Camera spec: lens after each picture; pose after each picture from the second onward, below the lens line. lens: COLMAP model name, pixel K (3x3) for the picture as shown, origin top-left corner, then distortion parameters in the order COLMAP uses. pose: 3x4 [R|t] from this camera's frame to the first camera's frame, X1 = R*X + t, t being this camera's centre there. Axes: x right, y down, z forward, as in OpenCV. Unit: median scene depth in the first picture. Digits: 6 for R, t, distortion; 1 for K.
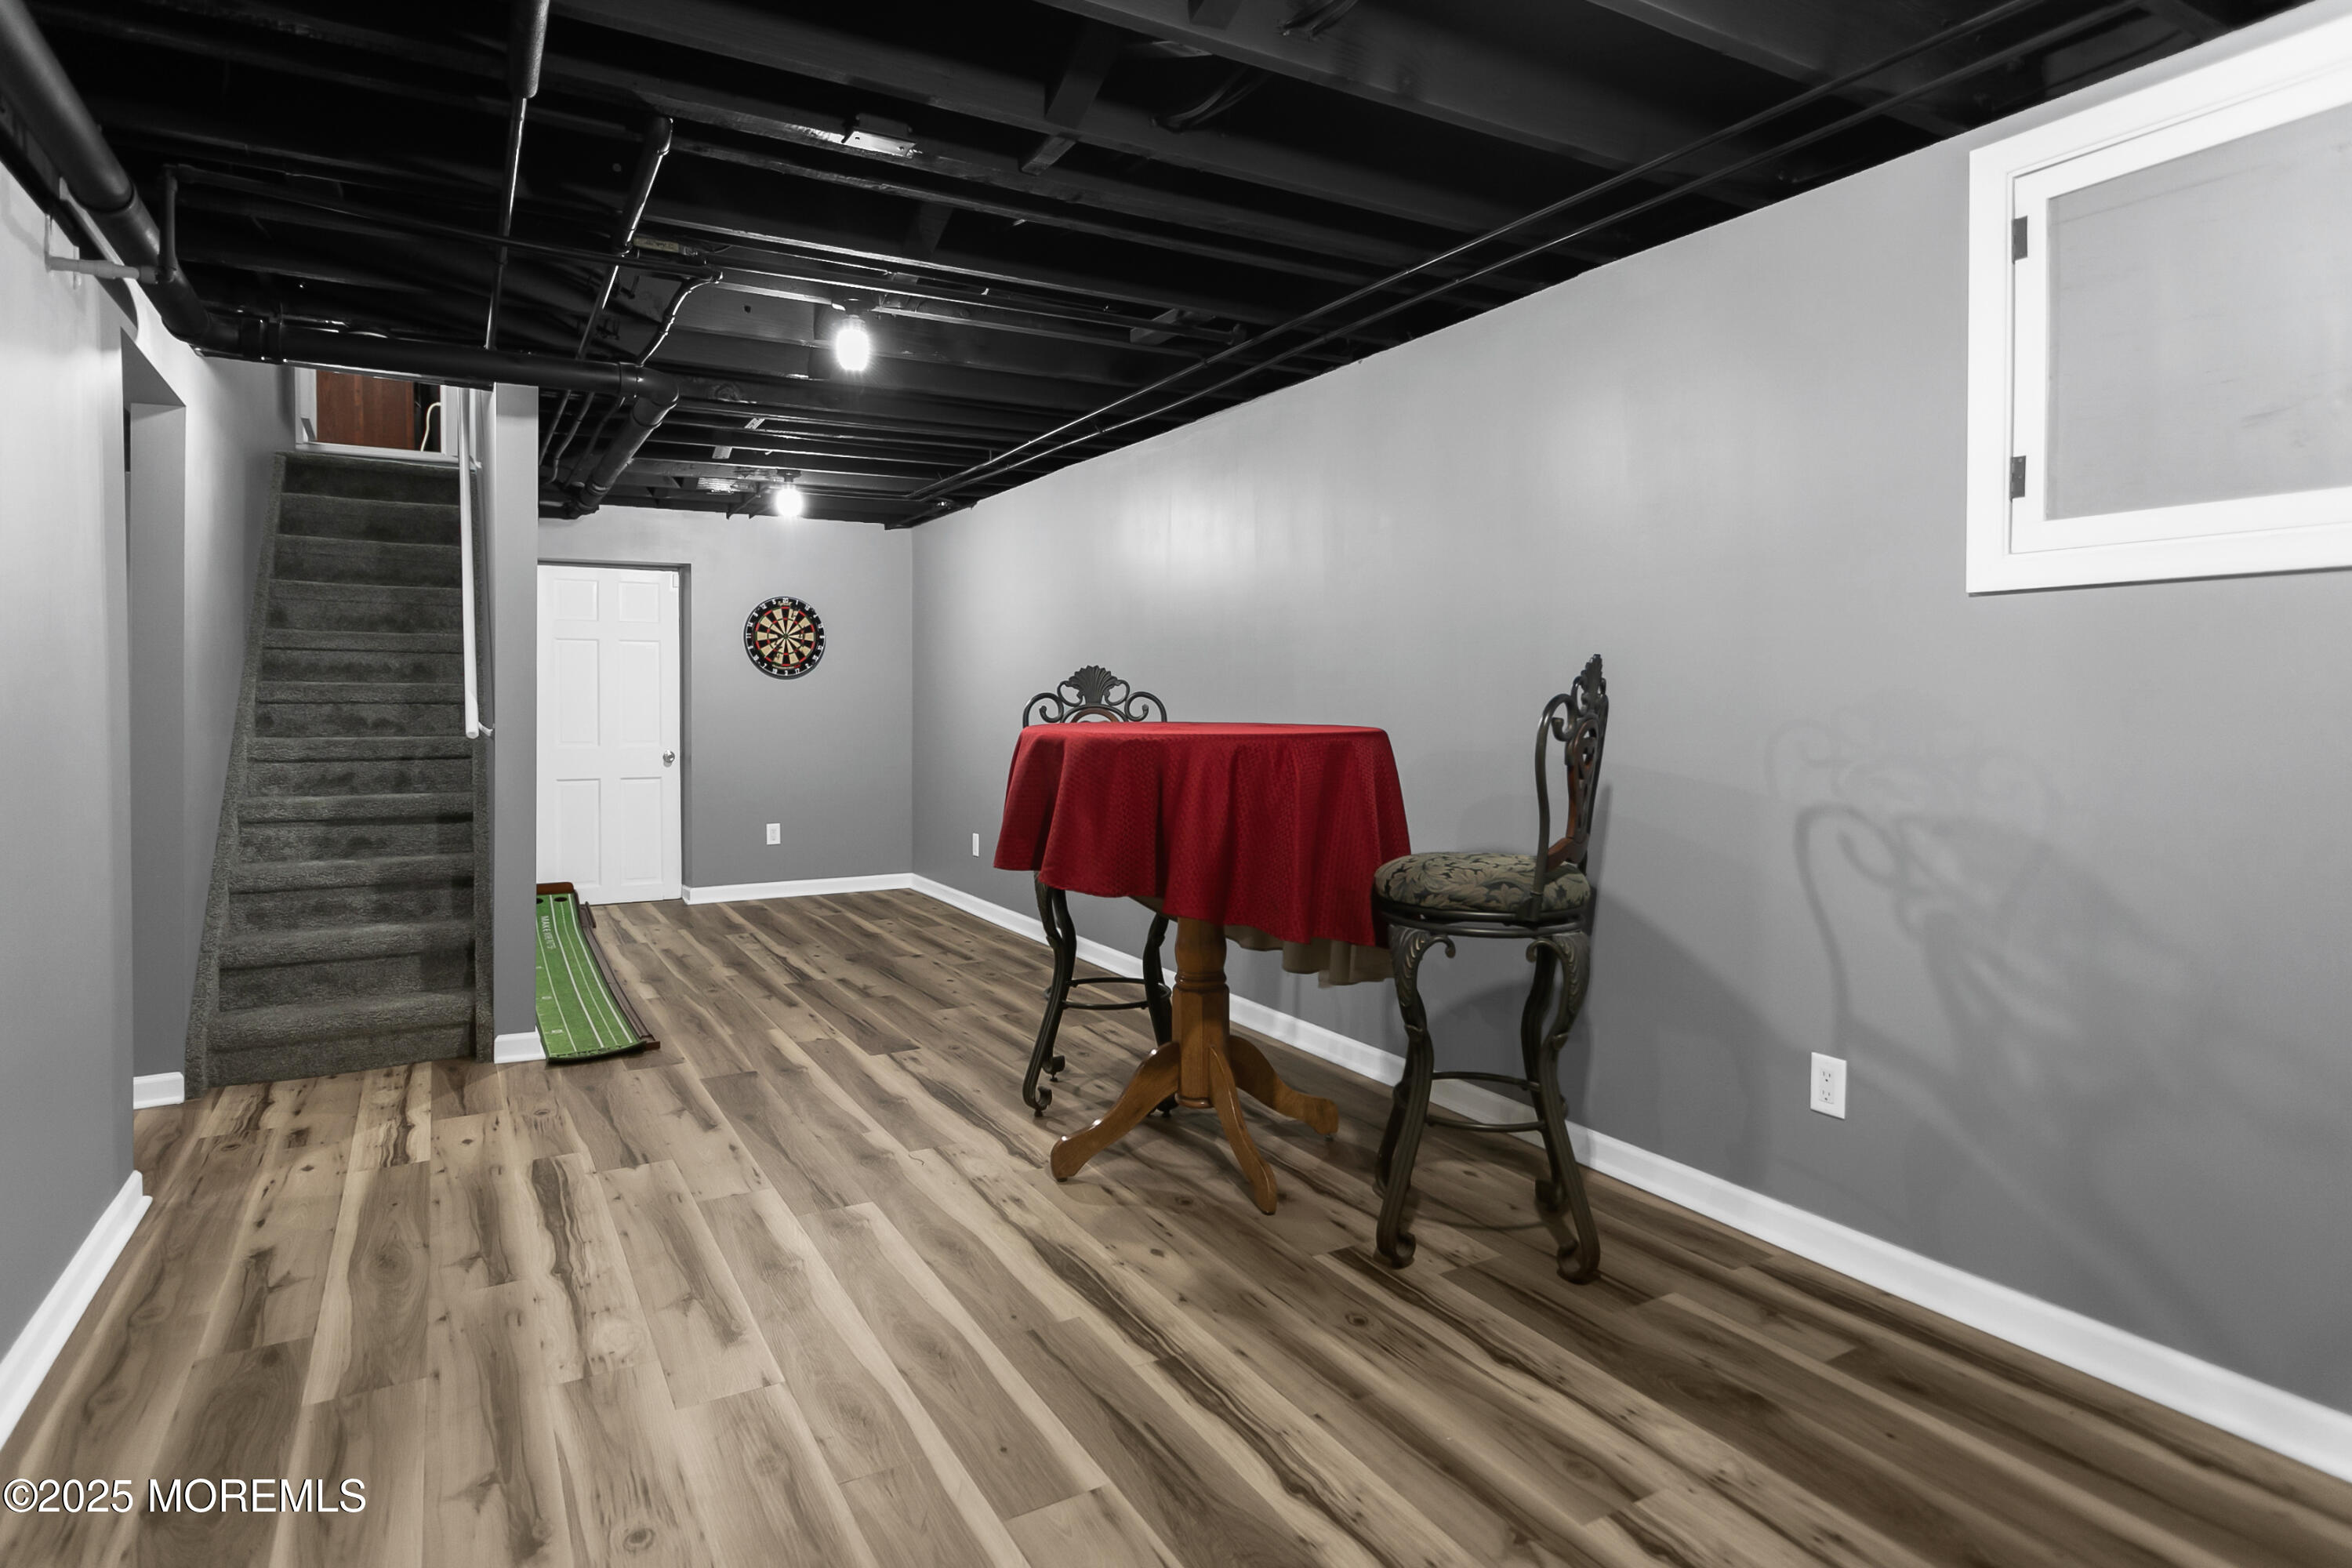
lens RADIAL K [[1269.1, 0, 1177.2], [0, 1269.1, 774.2], [0, 0, 1]] dist [-0.002287, 0.000153]
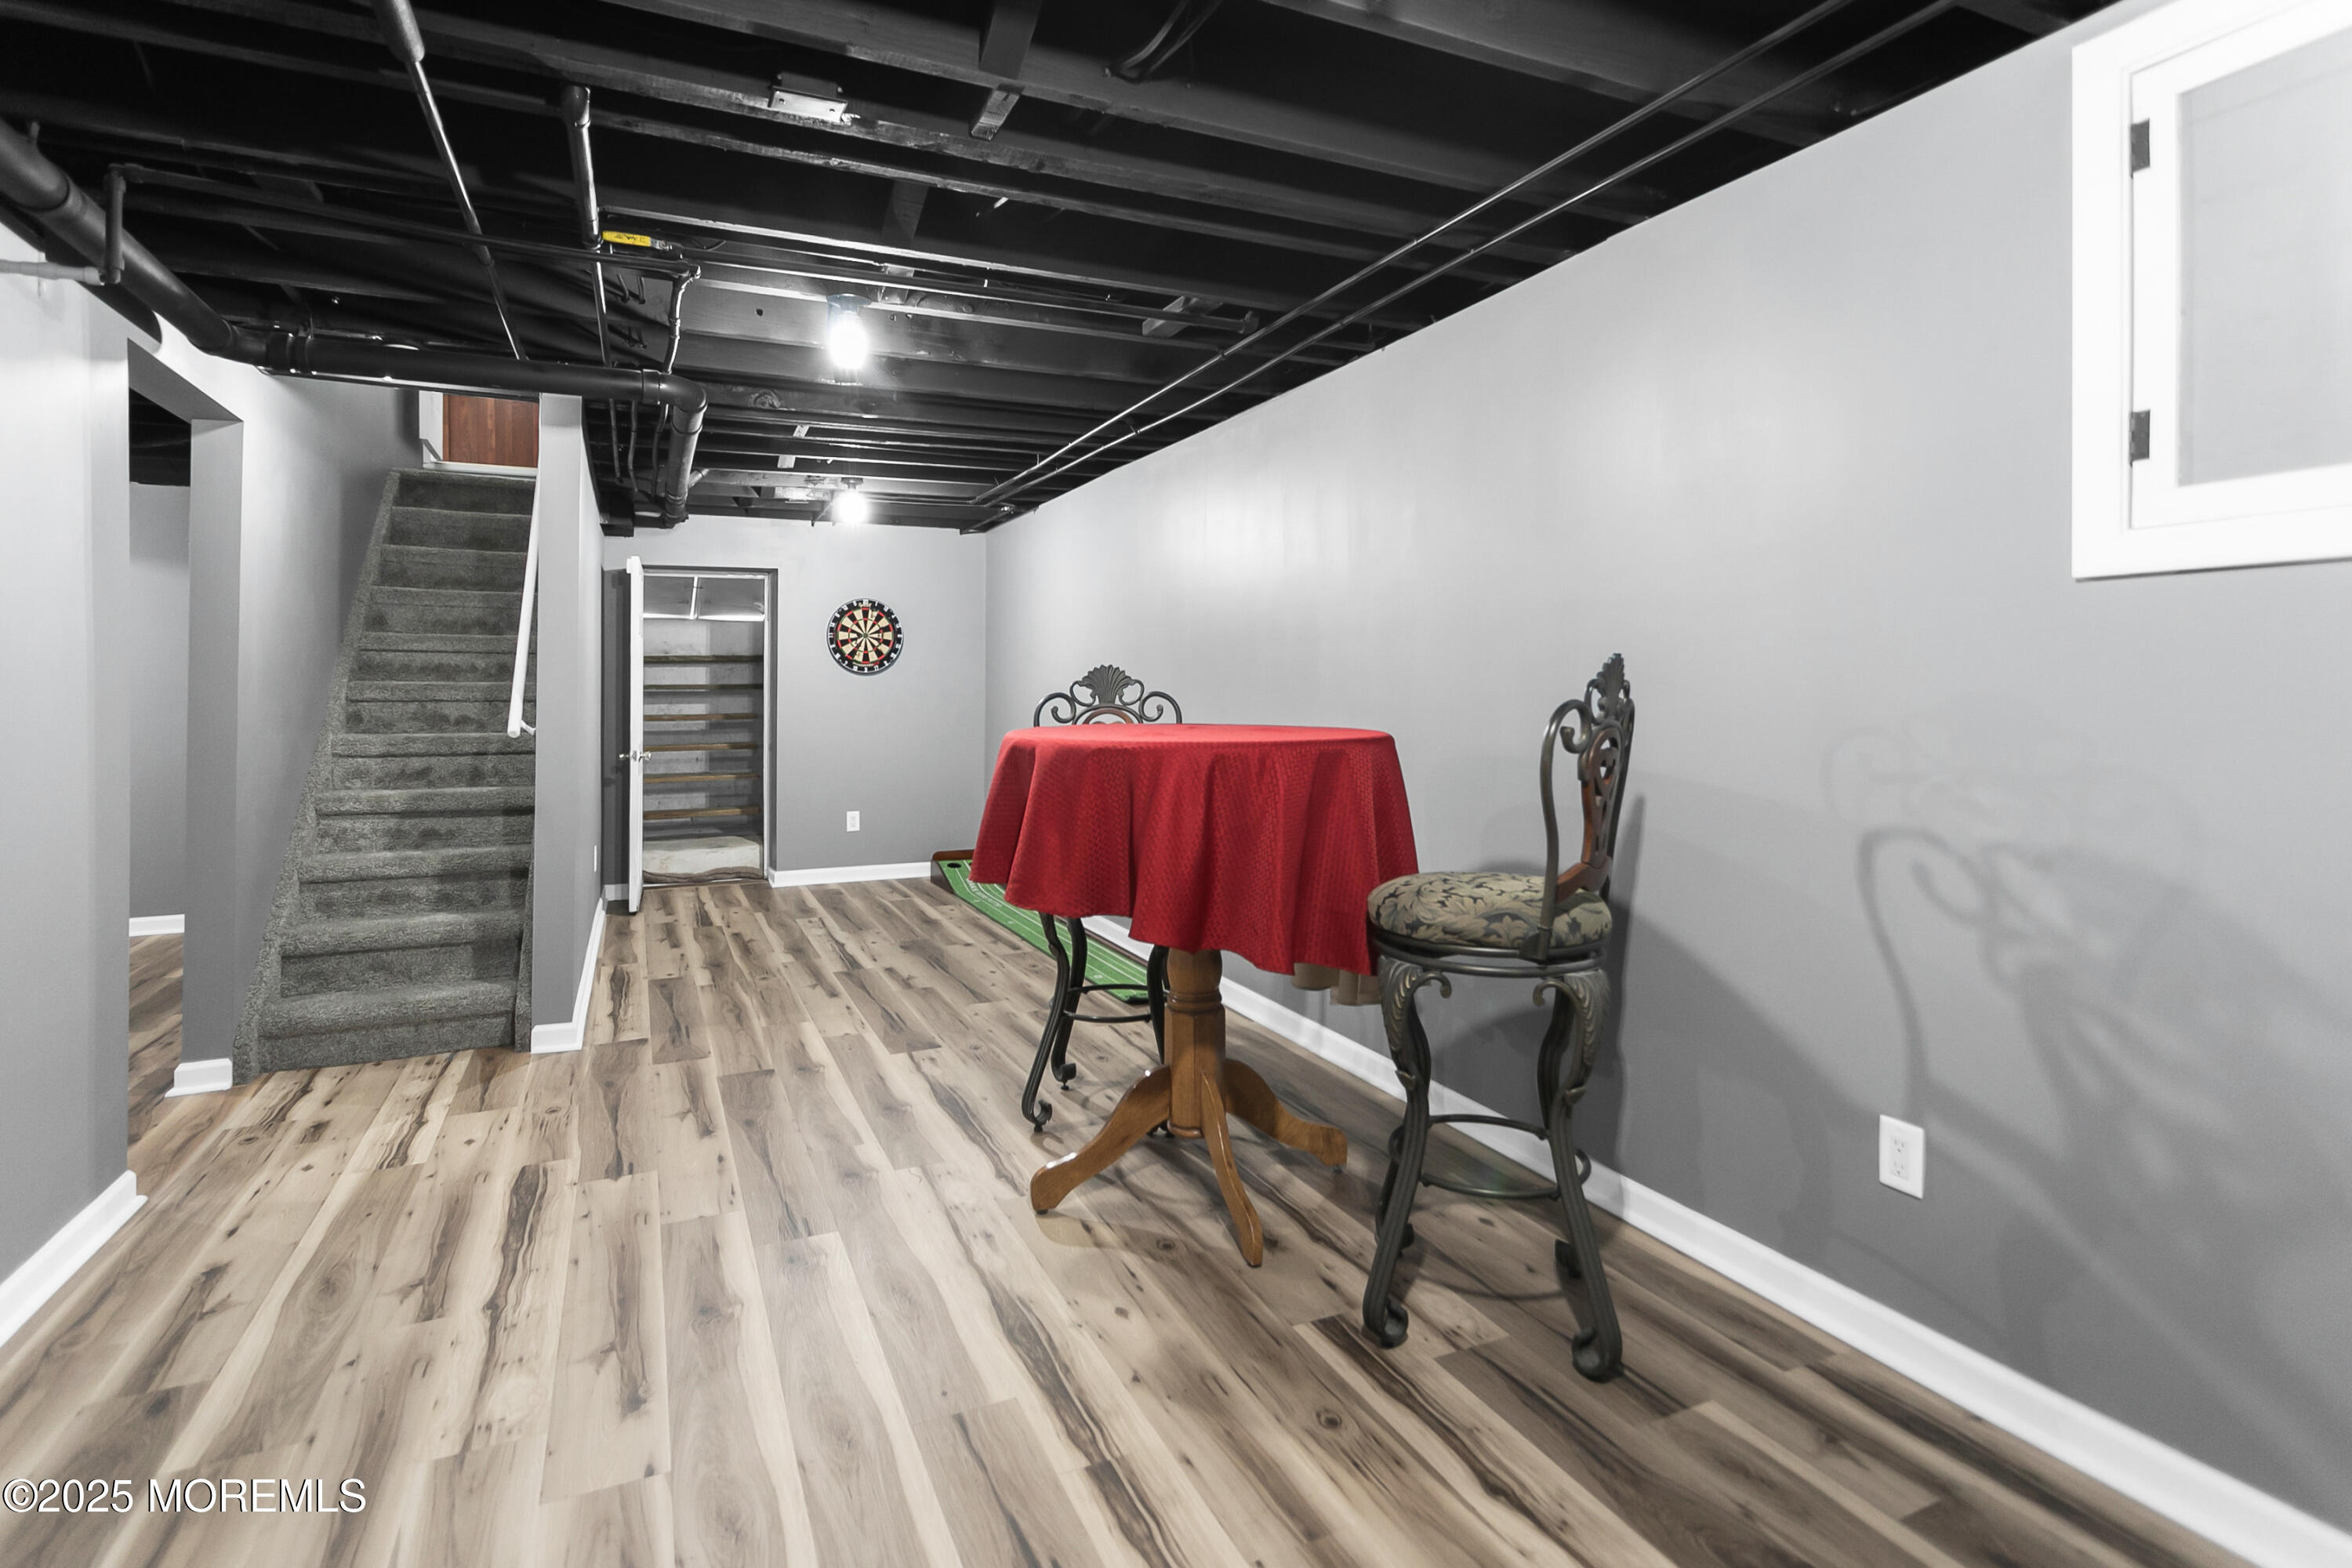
lens RADIAL K [[1150.4, 0, 1165.4], [0, 1150.4, 735.9], [0, 0, 1]] dist [0.003156, 0.000285]
pose [[0.995432, 0.002022, -0.095455, 0.080948], [-0.003787, 0.999825, -0.018310, -0.018226], [0.095401, 0.018588, 0.995265, 0.151109]]
